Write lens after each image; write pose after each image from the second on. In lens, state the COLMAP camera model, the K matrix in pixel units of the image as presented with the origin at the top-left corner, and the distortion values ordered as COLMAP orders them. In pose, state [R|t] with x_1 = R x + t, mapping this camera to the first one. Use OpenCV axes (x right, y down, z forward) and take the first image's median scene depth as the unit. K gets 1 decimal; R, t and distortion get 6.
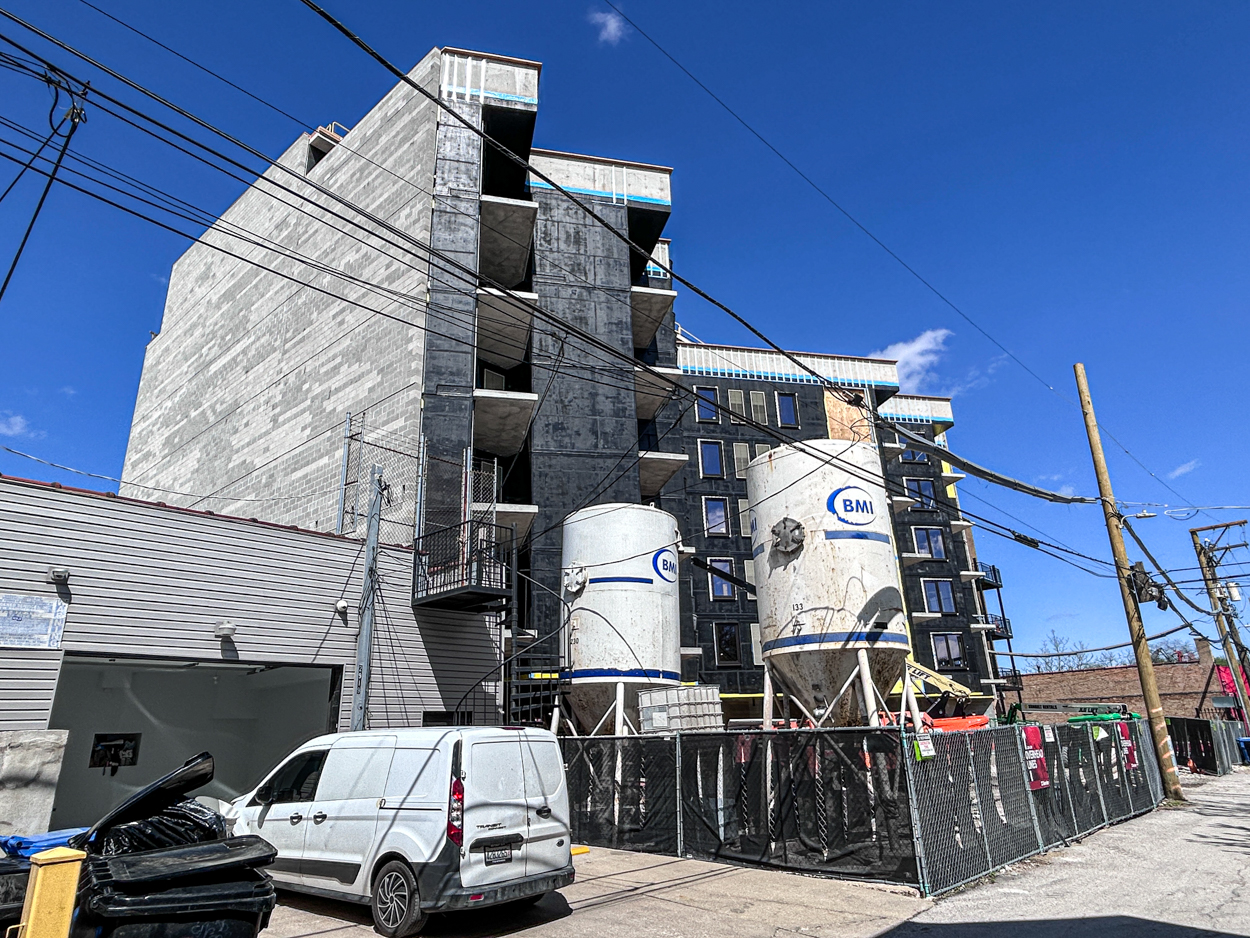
lens RADIAL K [[773.9, 0, 618.7], [0, 773.9, 463.6], [0, 0, 1]] dist [-0.003661, 0.000084]
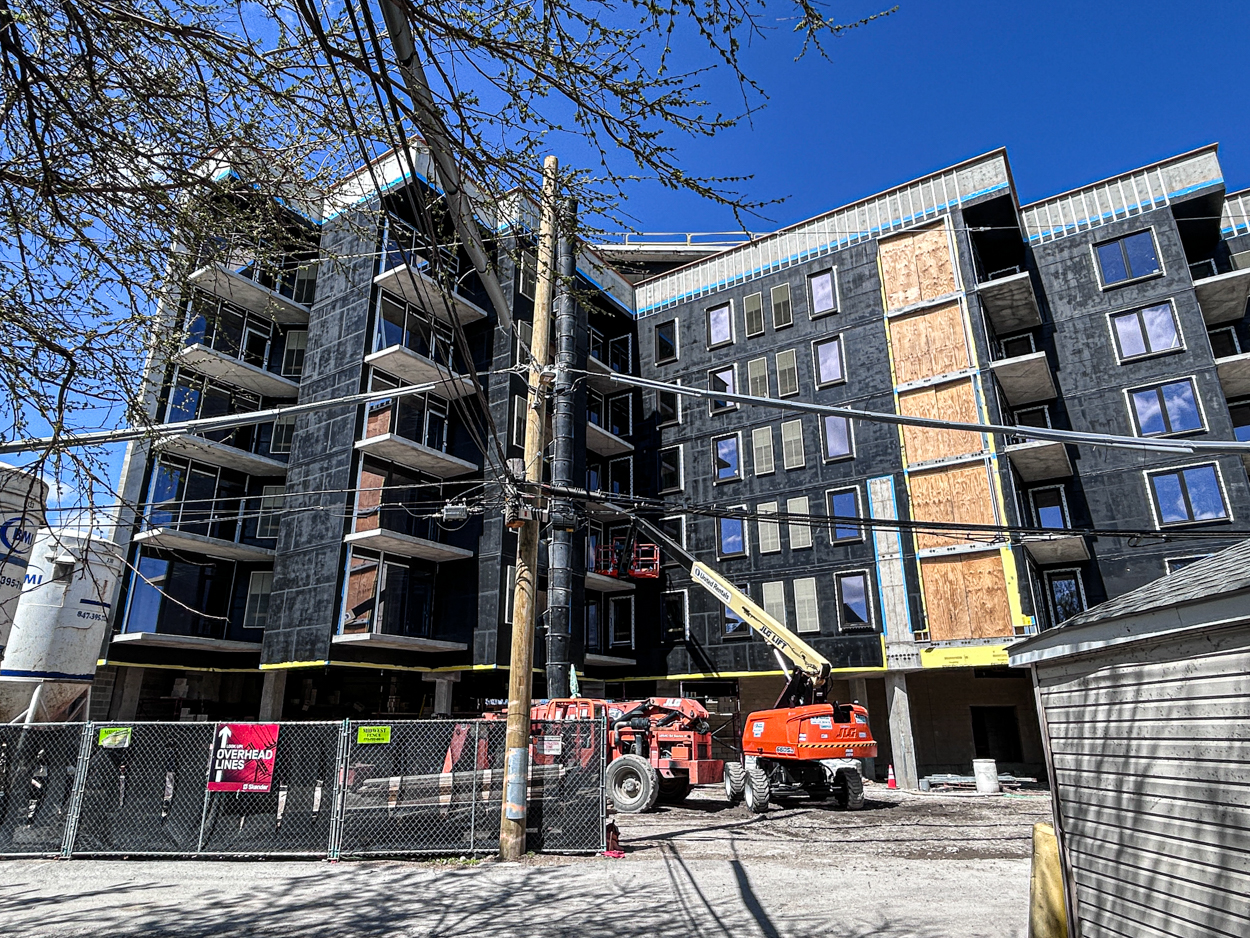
lens RADIAL K [[773.9, 0, 629.1], [0, 773.9, 466.4], [0, 0, 1]] dist [-0.003661, 0.000084]
pose [[0.671983, -0.205781, -0.711403, 0.902164], [0.231281, 0.970886, -0.062374, 0.147796], [0.703526, -0.122619, 0.700011, 0.496695]]
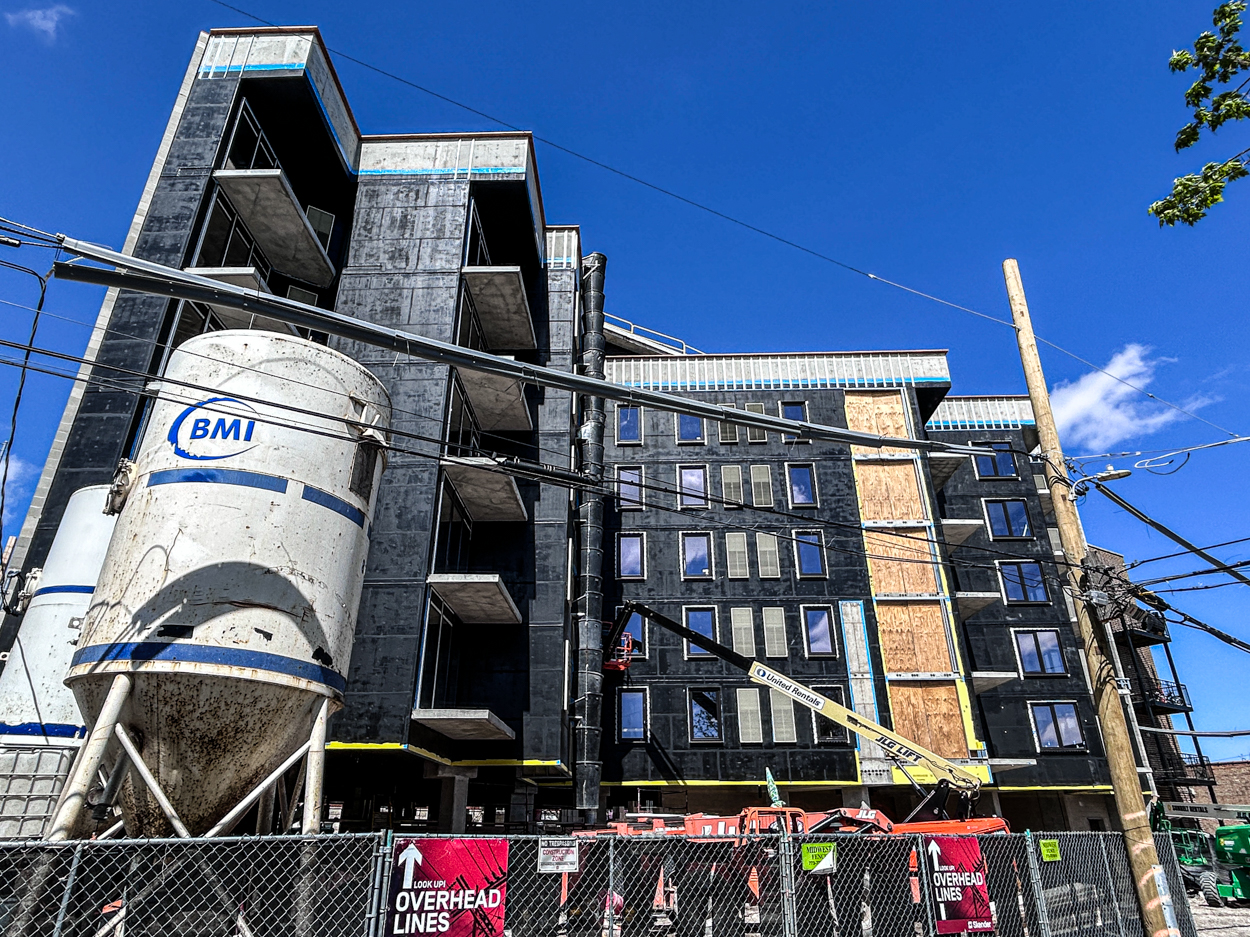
lens RADIAL K [[773.9, 0, 632.1], [0, 773.9, 465.2], [0, 0, 1]] dist [-0.003661, 0.000084]
pose [[0.964979, -0.083287, -0.248753, 0.385736], [0.057648, 0.992408, -0.108644, 0.083780], [0.255913, 0.090500, 0.962454, 0.270034]]
